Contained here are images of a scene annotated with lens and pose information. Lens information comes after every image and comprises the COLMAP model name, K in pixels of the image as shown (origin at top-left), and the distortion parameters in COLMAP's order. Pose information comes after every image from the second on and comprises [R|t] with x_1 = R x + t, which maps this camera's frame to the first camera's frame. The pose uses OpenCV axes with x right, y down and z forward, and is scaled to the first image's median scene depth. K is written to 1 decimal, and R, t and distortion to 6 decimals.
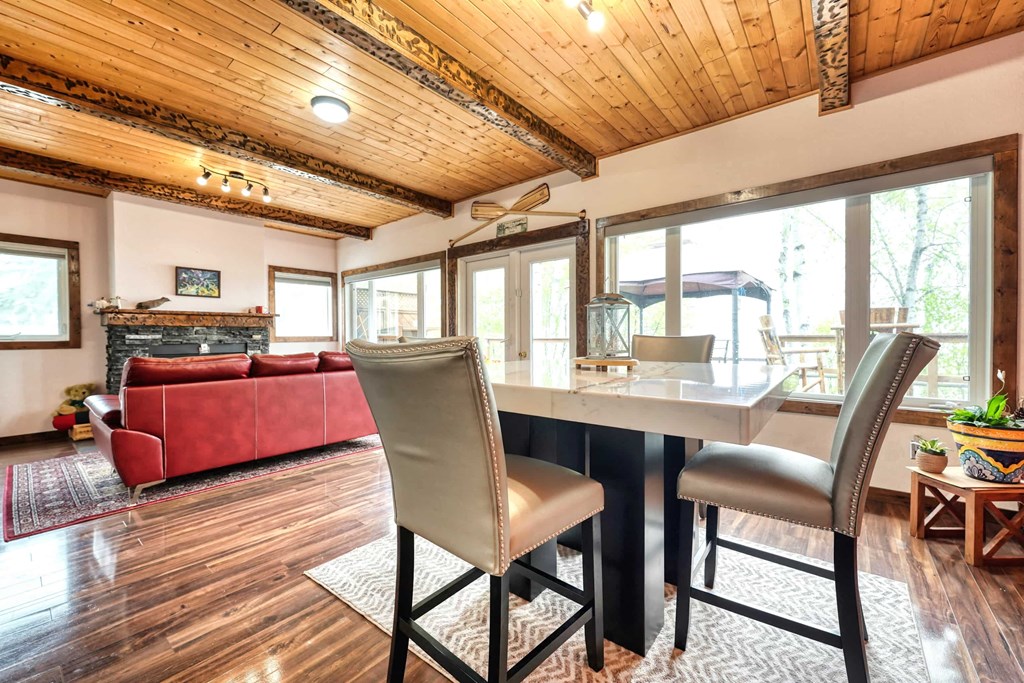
lens RADIAL K [[410.8, 0, 512.6], [0, 410.8, 343.0], [0, 0, 1]] dist [0.001343, 0.000149]
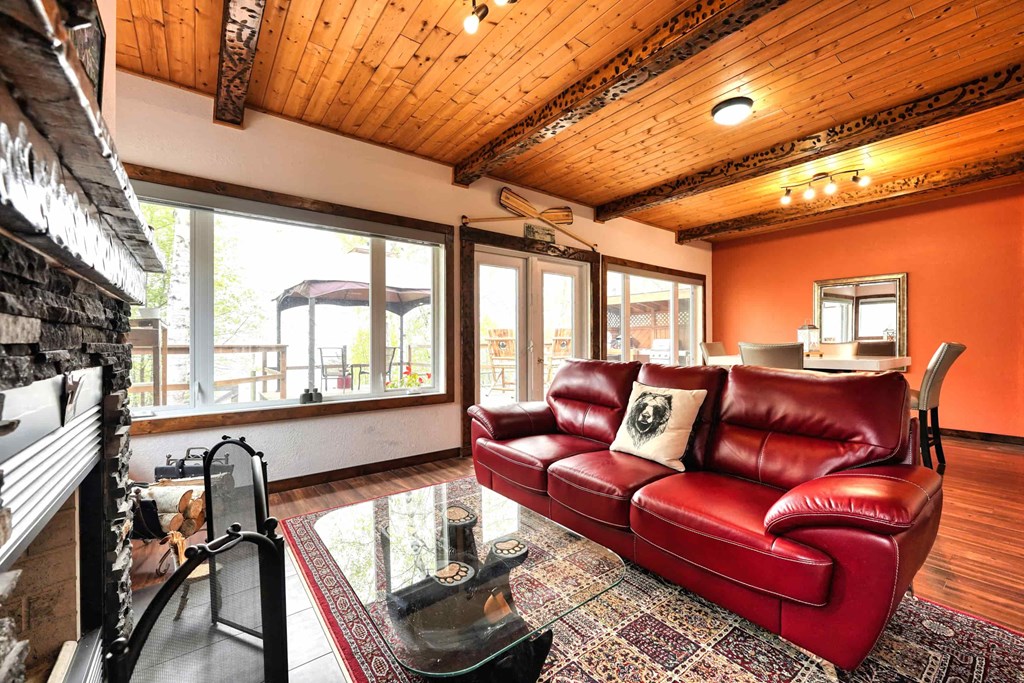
lens RADIAL K [[410.8, 0, 513.6], [0, 410.8, 339.7], [0, 0, 1]] dist [0.001343, 0.000149]
pose [[0.227425, -0.000025, 0.973796, -0.940651], [0.014596, 0.999888, -0.003383, -0.020522], [-0.973686, 0.014983, 0.227400, 0.802207]]
